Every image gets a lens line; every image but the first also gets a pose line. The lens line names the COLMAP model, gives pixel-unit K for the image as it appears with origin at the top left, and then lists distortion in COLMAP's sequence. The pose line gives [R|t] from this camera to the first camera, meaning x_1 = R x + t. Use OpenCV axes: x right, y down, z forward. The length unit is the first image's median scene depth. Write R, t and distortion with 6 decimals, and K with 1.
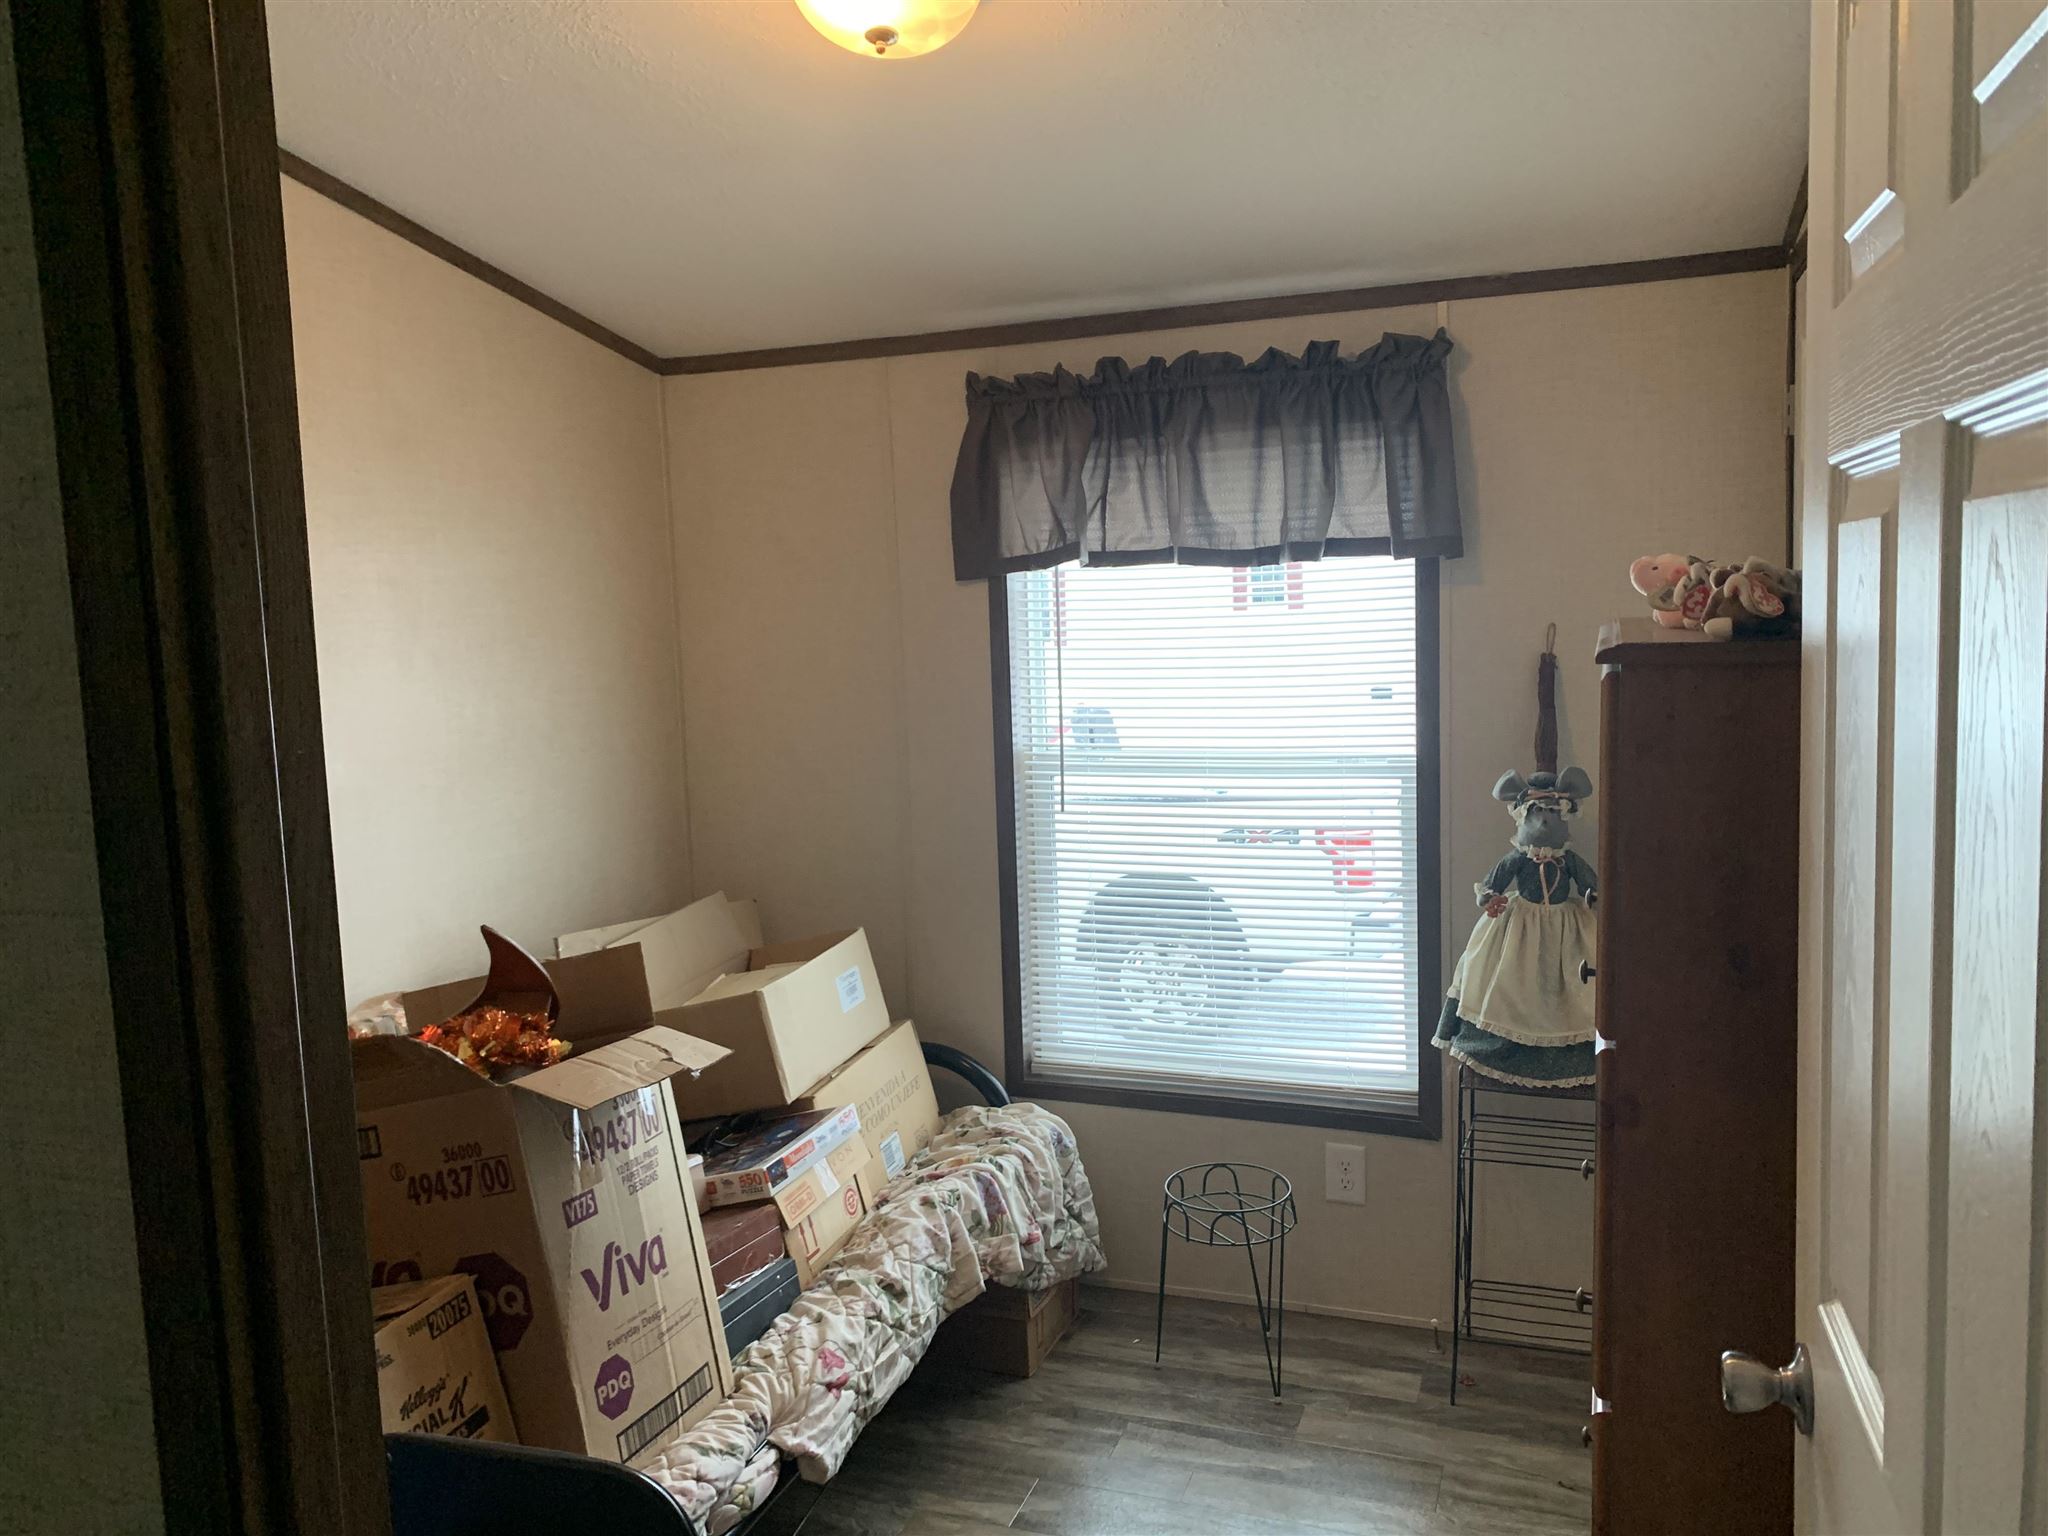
lens RADIAL K [[1626.9, 0, 1024.0], [0, 1626.9, 768.0], [0, 0, 1]] dist [0.067724, 0.000492]
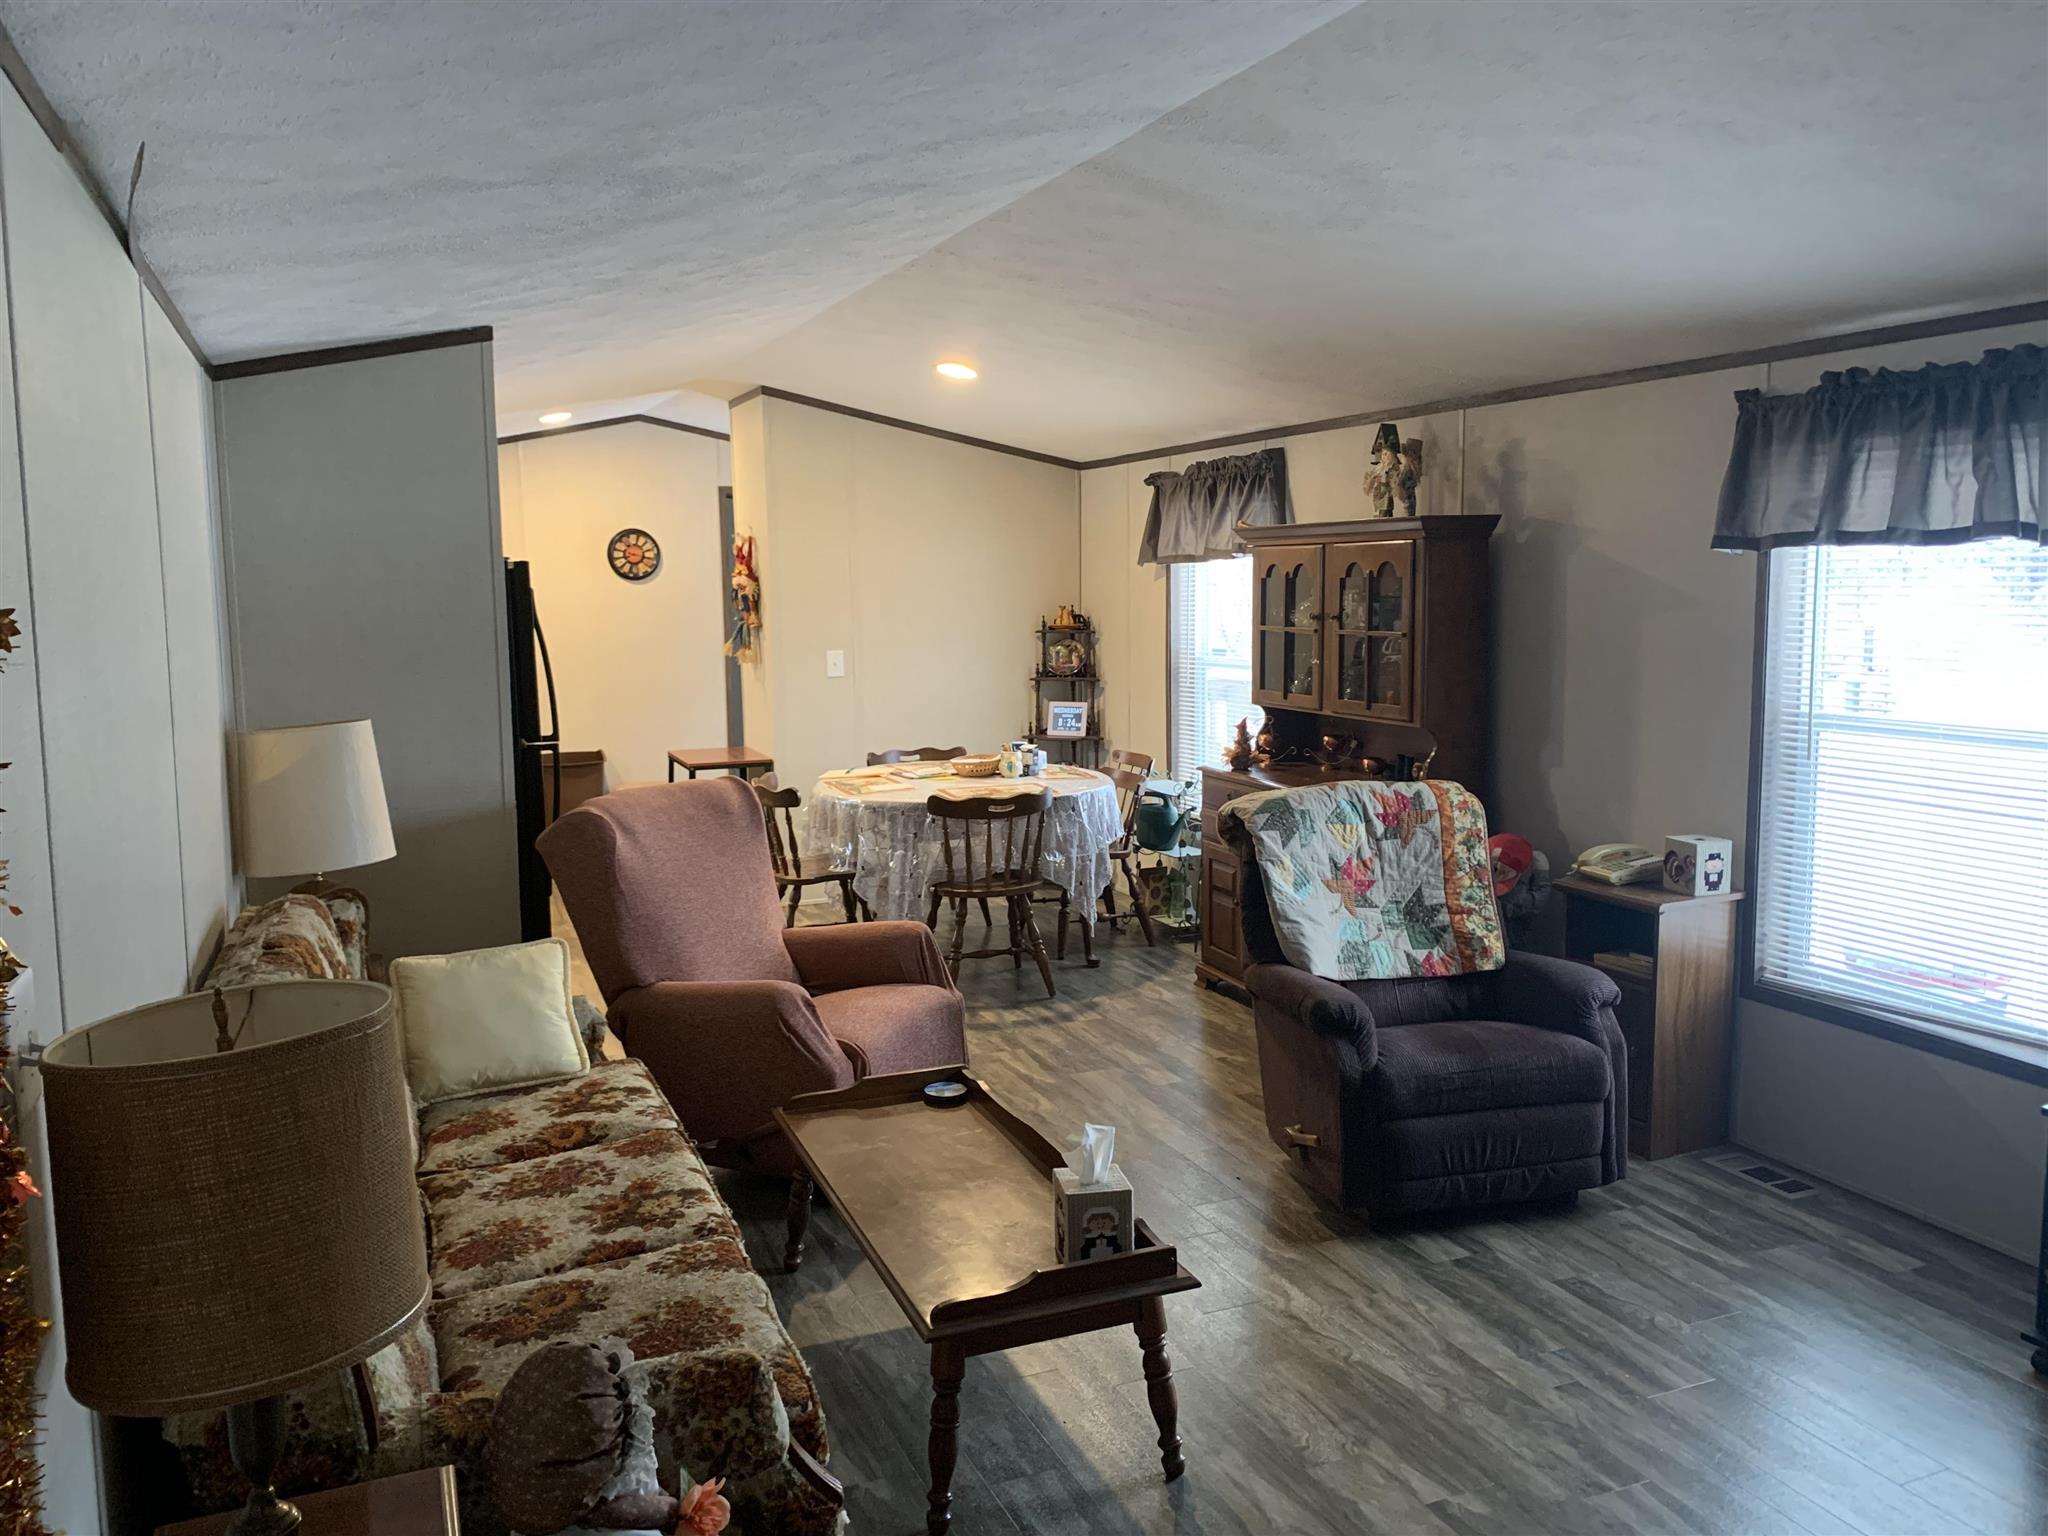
lens RADIAL K [[1562.2, 0, 1024.0], [0, 1562.2, 768.0], [0, 0, 1]] dist [0.003132, 0.002105]
pose [[0.687975, 0.115516, -0.716482, 0.479841], [-0.092109, 0.993166, 0.071680, 0.004919], [0.719866, 0.016680, 0.693913, -0.188979]]
